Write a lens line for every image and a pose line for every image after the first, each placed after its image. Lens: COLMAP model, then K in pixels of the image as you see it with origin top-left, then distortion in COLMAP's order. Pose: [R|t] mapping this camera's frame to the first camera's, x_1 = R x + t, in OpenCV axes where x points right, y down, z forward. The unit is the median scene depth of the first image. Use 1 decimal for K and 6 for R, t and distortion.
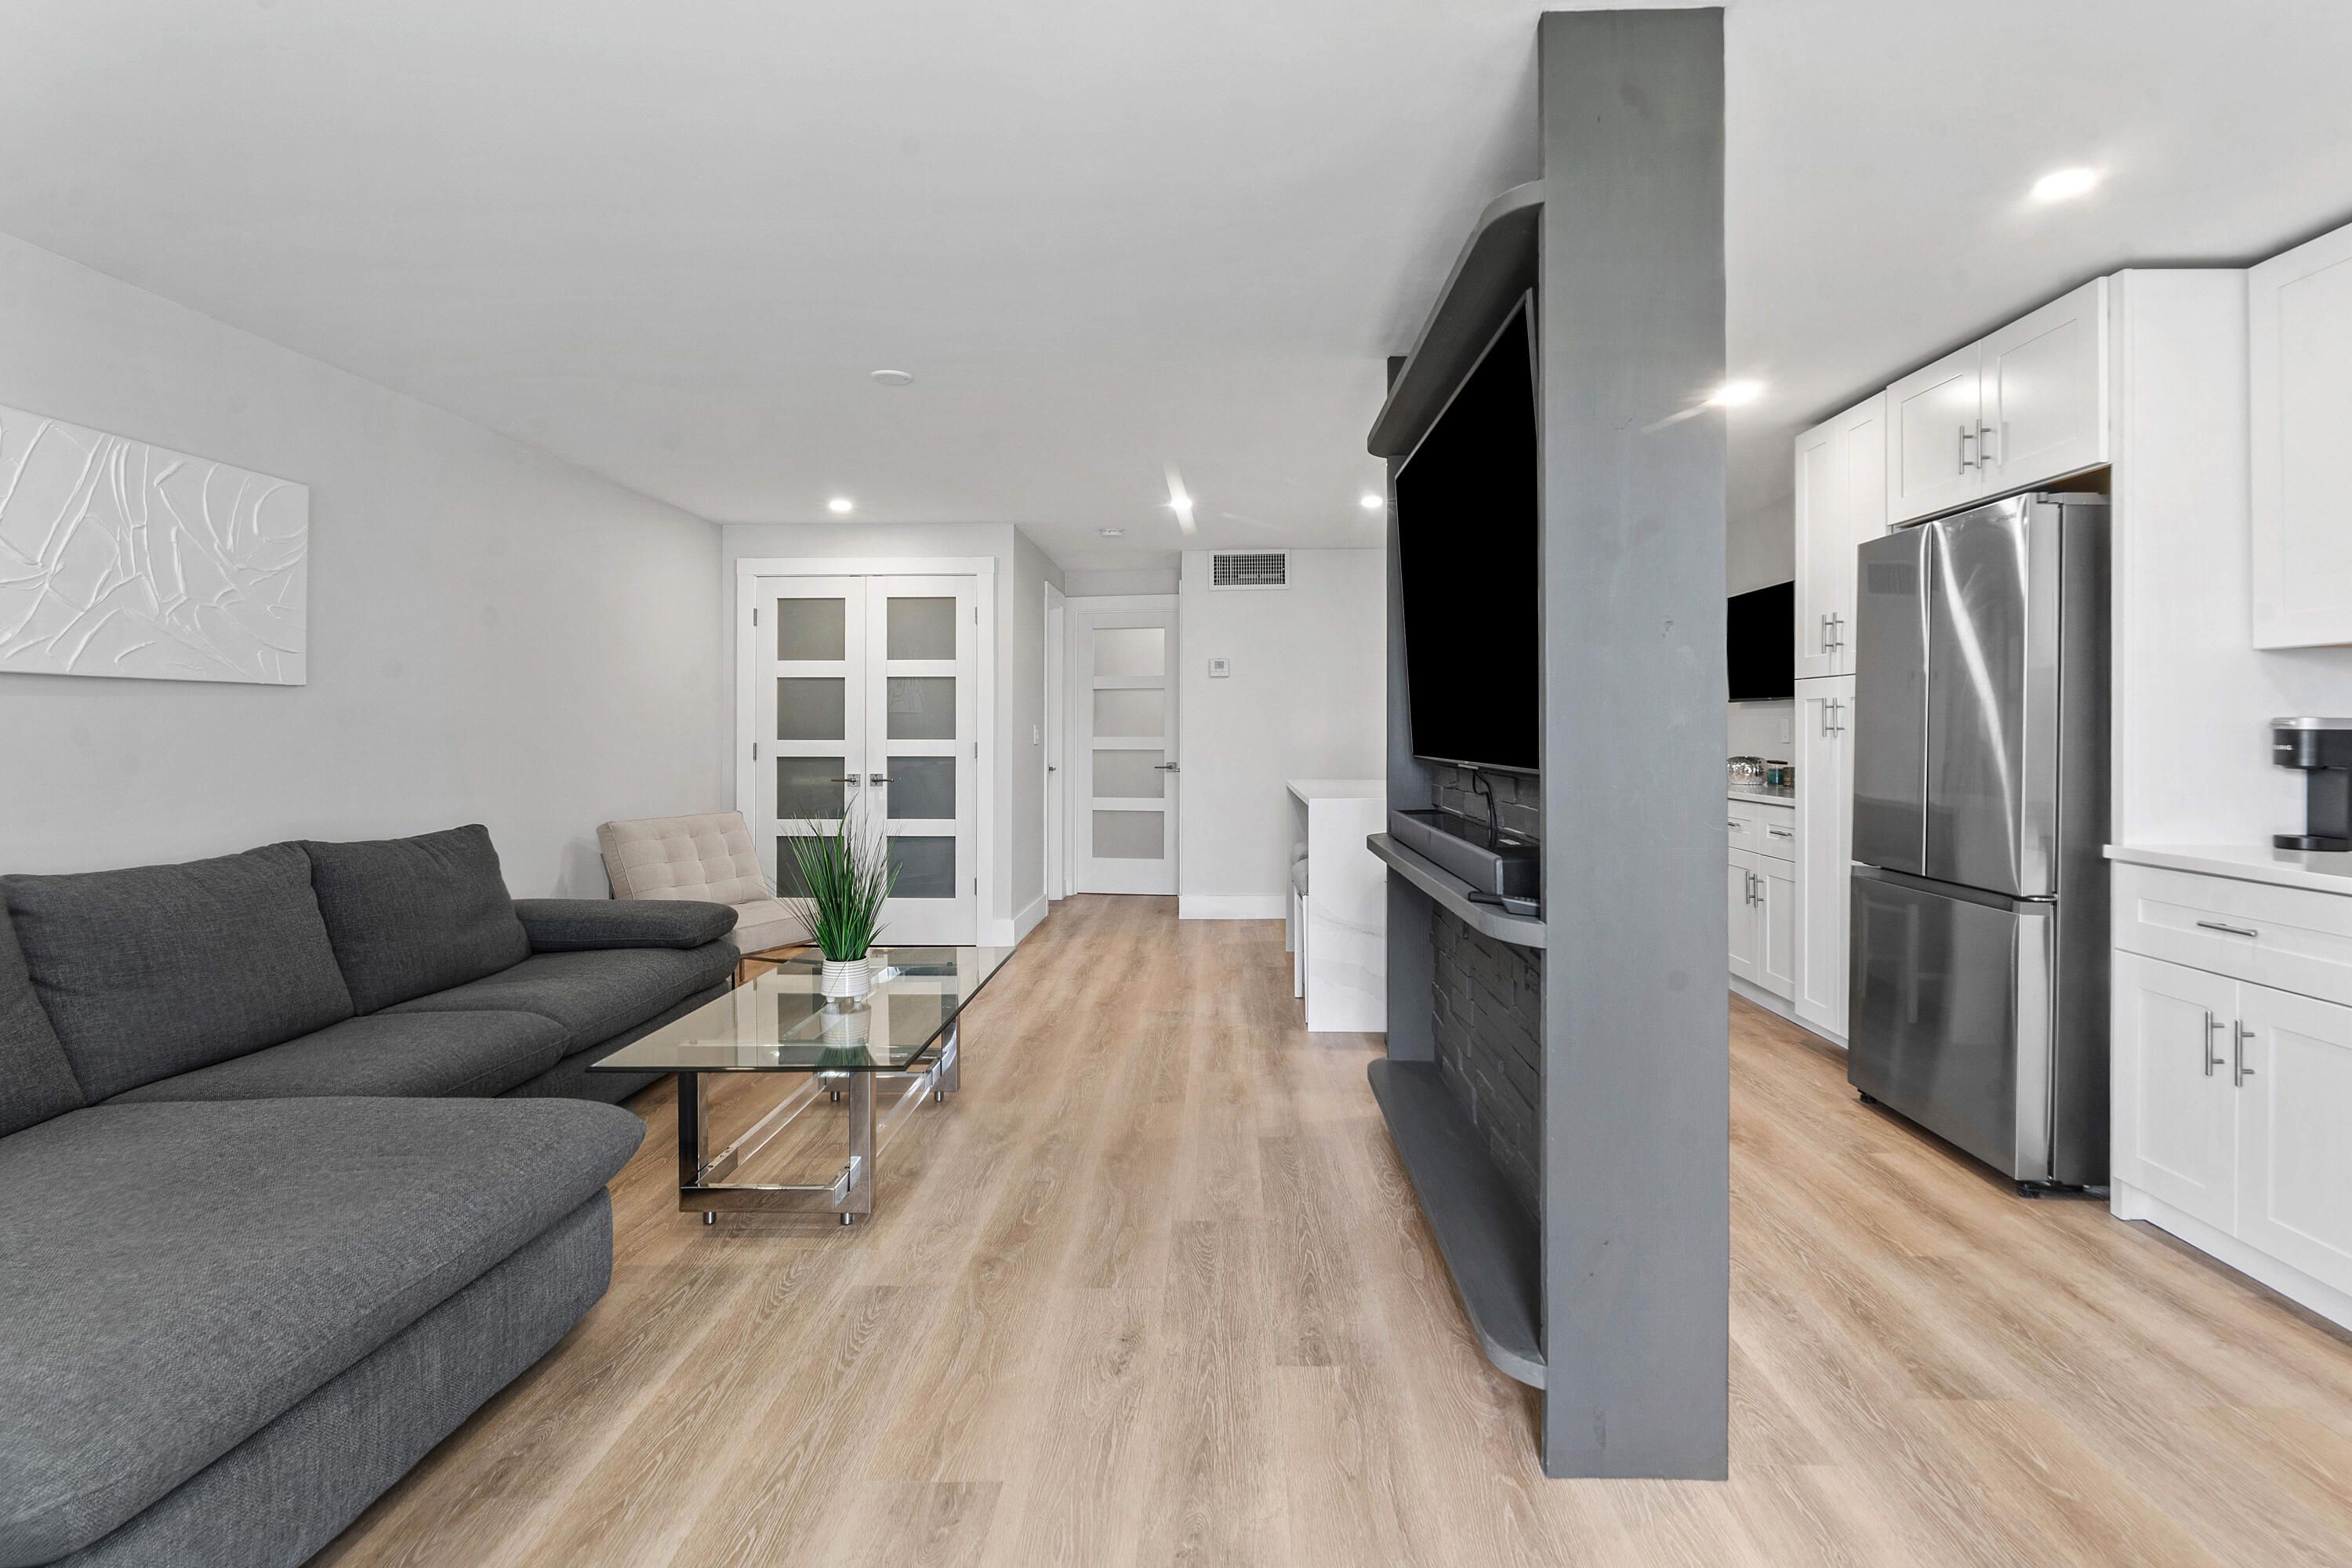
lens RADIAL K [[1158.7, 0, 1196.2], [0, 1158.7, 722.4], [0, 0, 1]] dist [-0.001068, -0.000346]
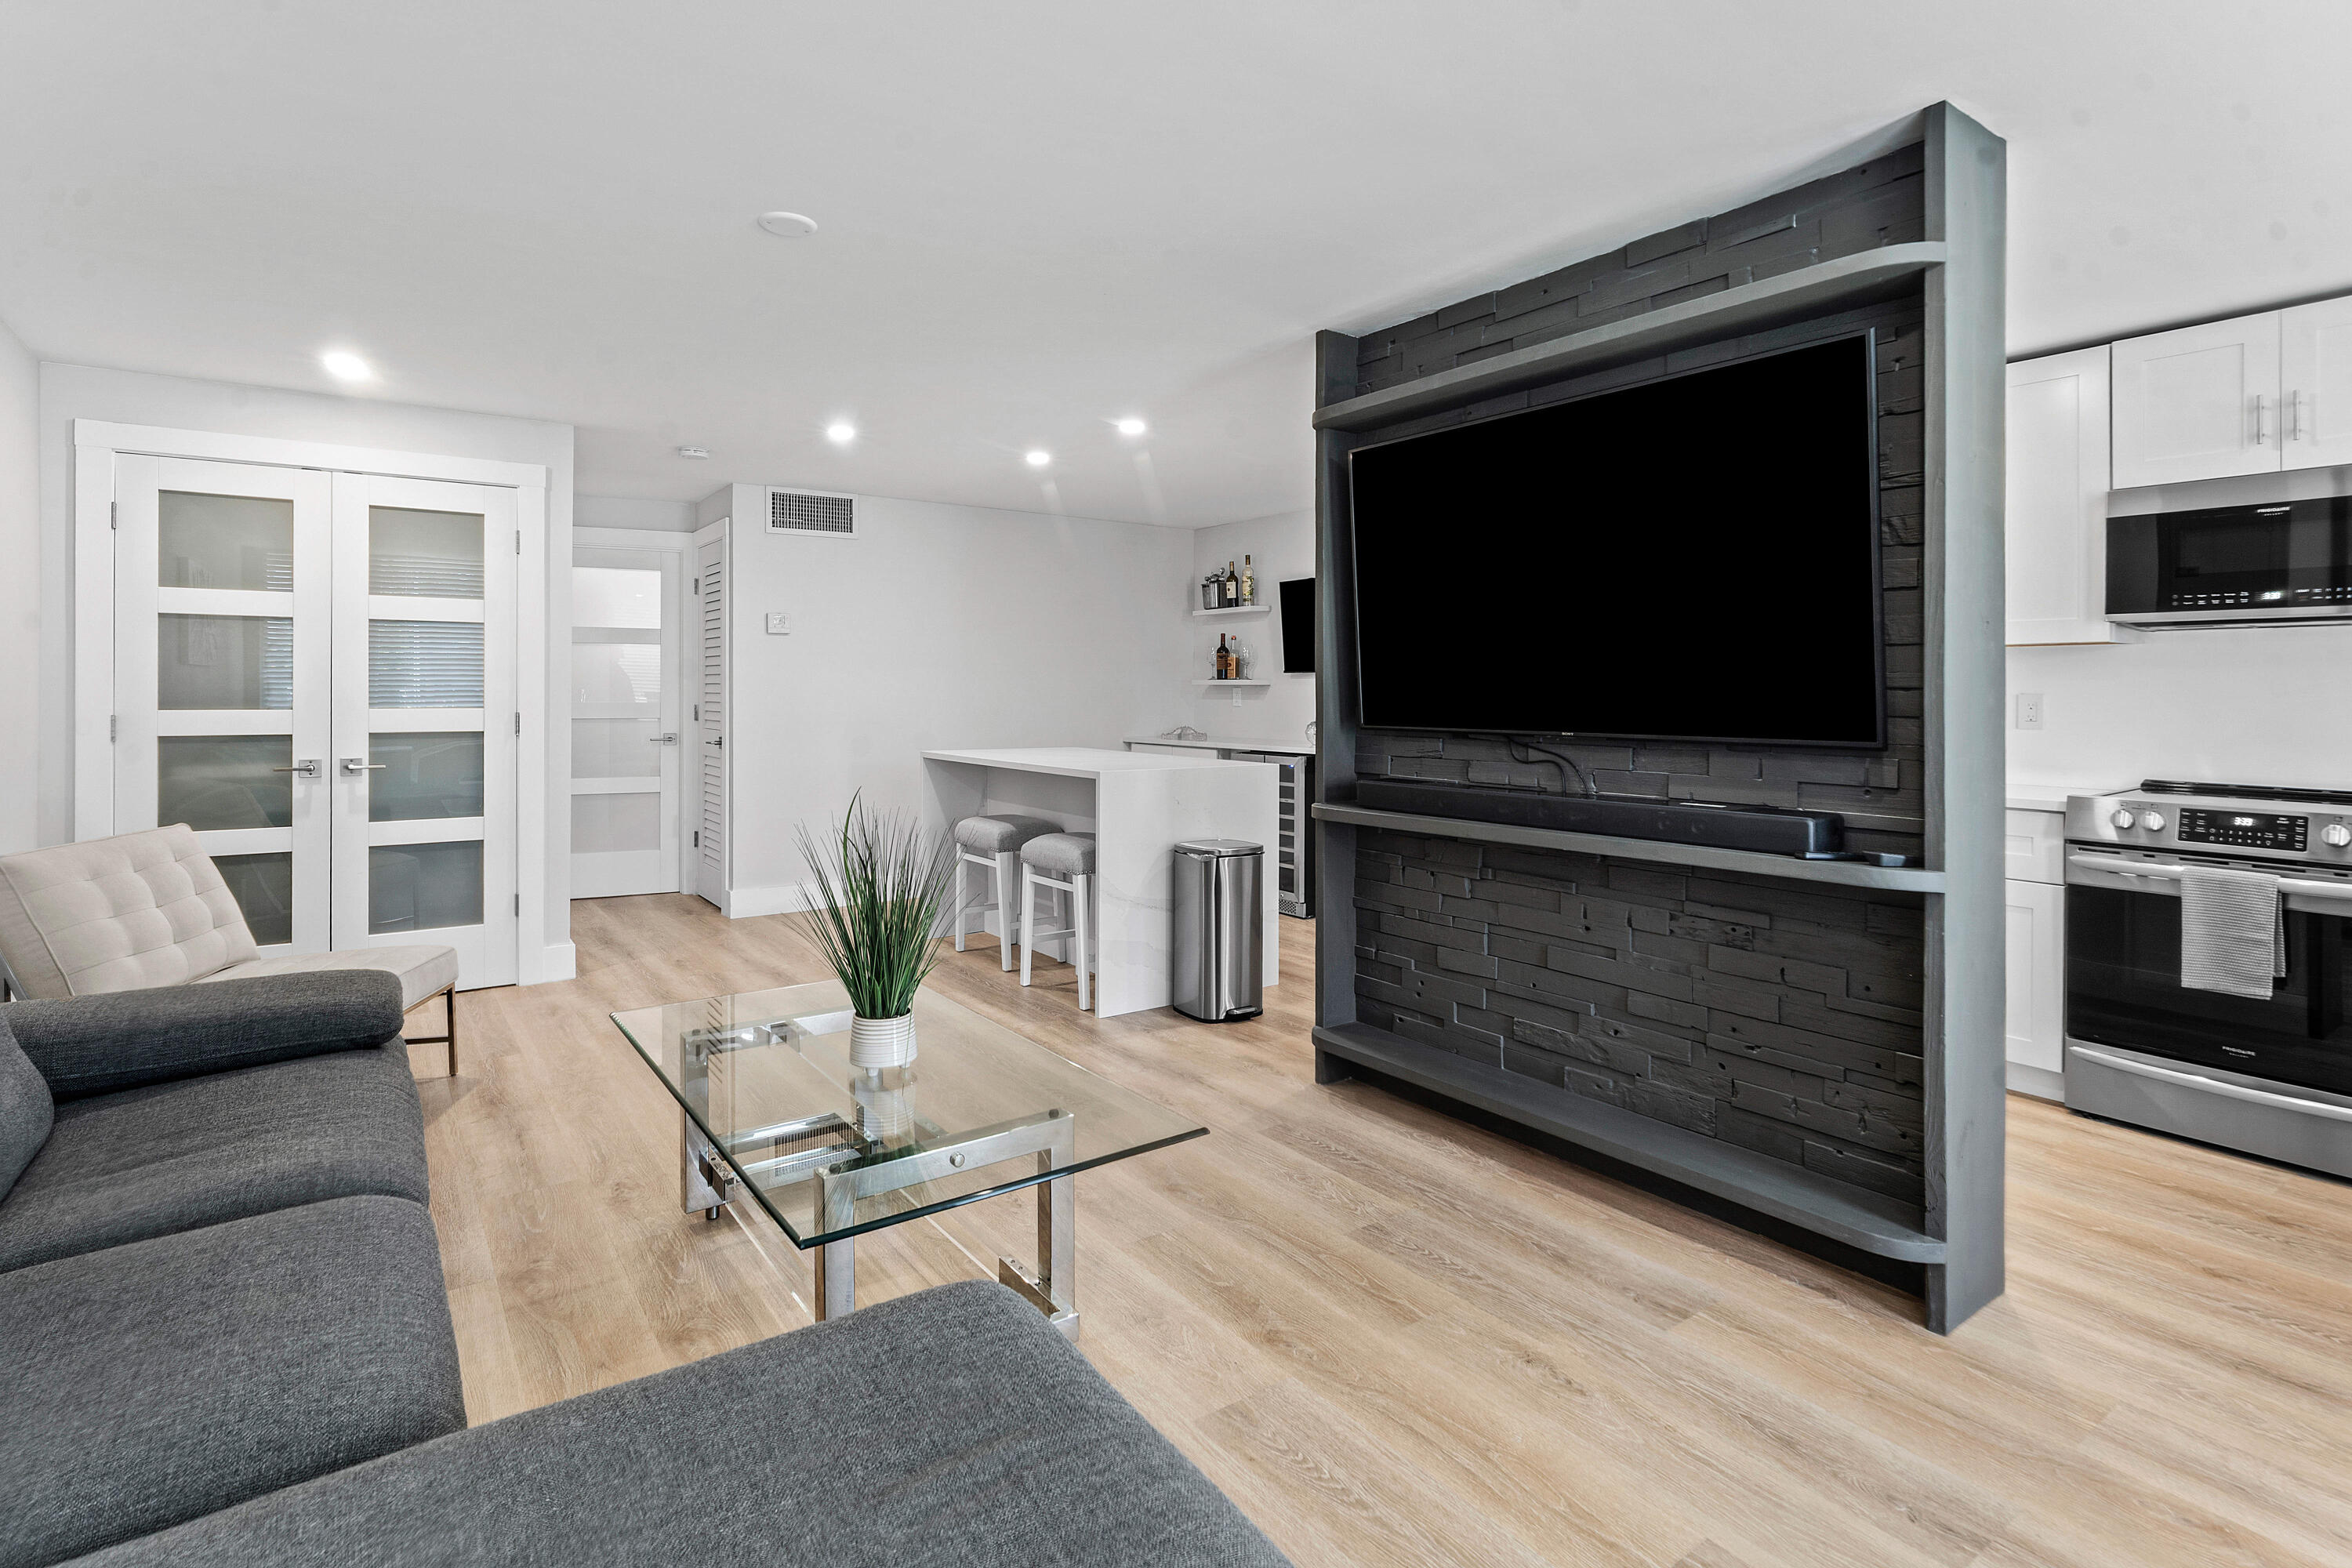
lens RADIAL K [[1157.5, 0, 1180.2], [0, 1157.5, 687.7], [0, 0, 1]] dist [-0.002009, -0.000870]
pose [[0.799174, 0.005883, 0.601071, -0.614492], [-0.008444, 0.999963, 0.001440, -0.006213], [-0.601040, -0.006227, 0.799195, 0.308751]]
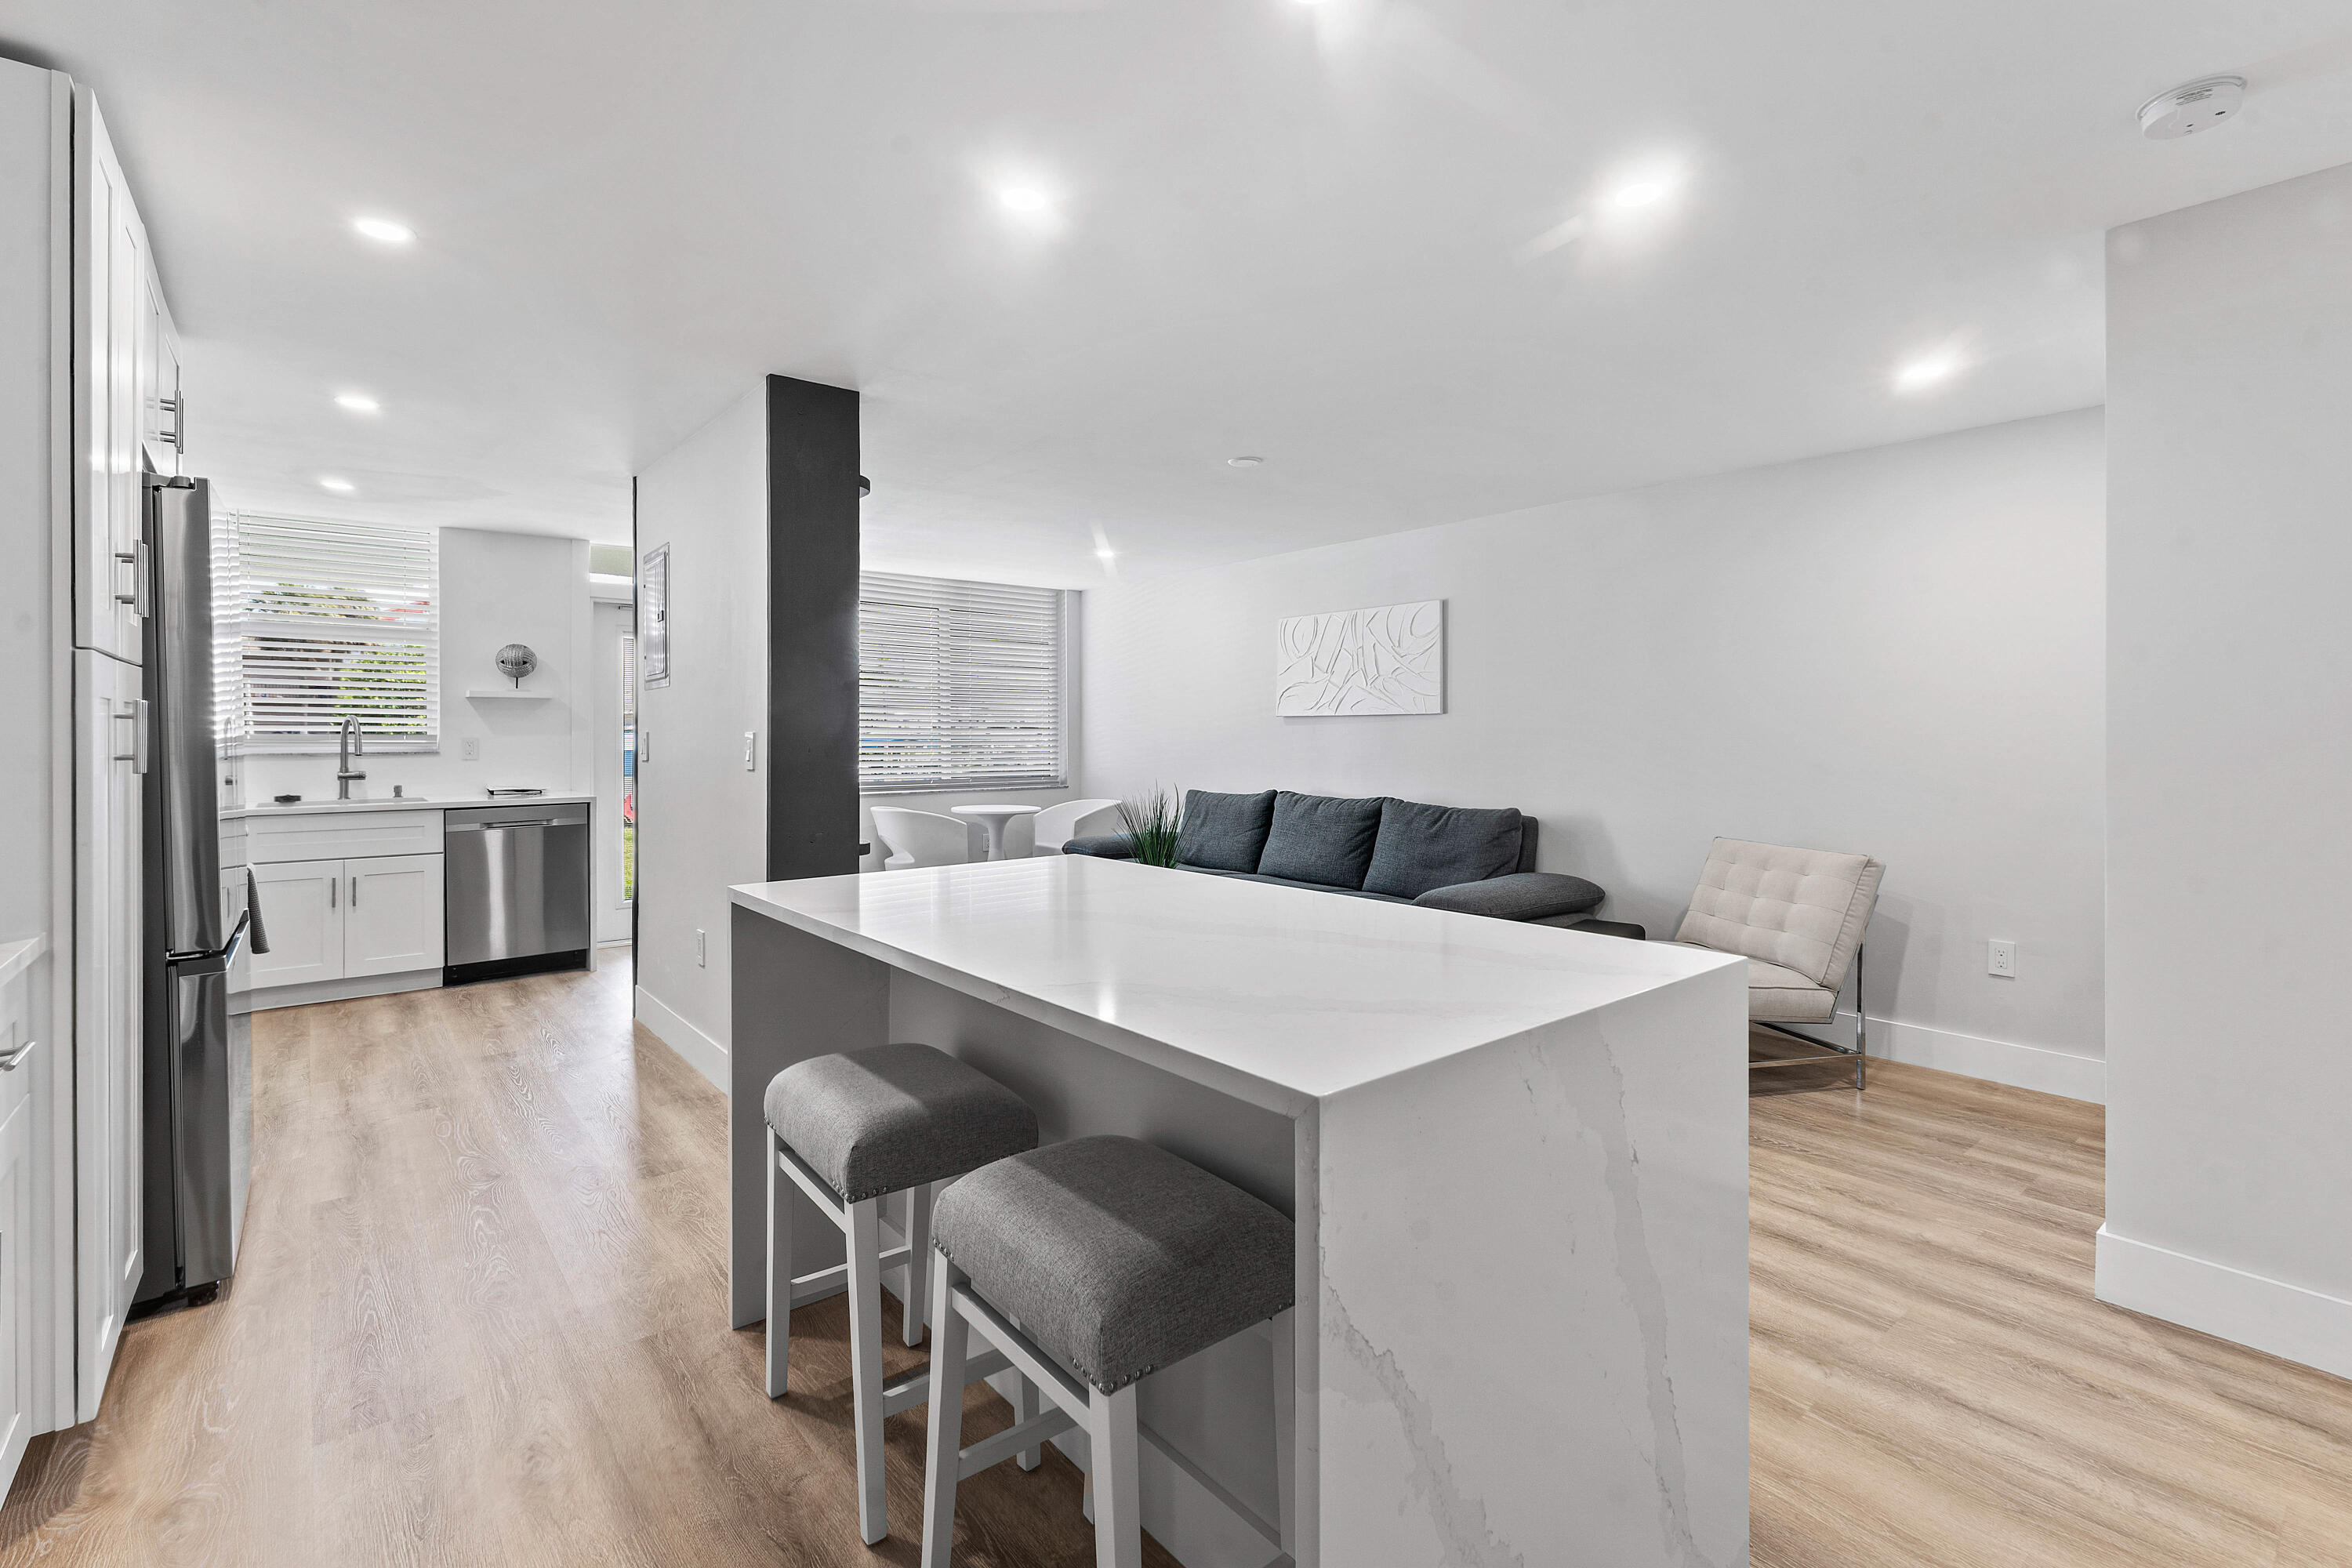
lens RADIAL K [[1054.1, 0, 1195.2], [0, 1054.1, 730.0], [0, 0, 1]] dist [-0.002511, -0.000411]
pose [[-0.747215, 0.002748, -0.664577, 0.660724], [0.007995, 0.999956, -0.004855, -0.001323], [0.664534, -0.008941, -0.747204, 2.205329]]
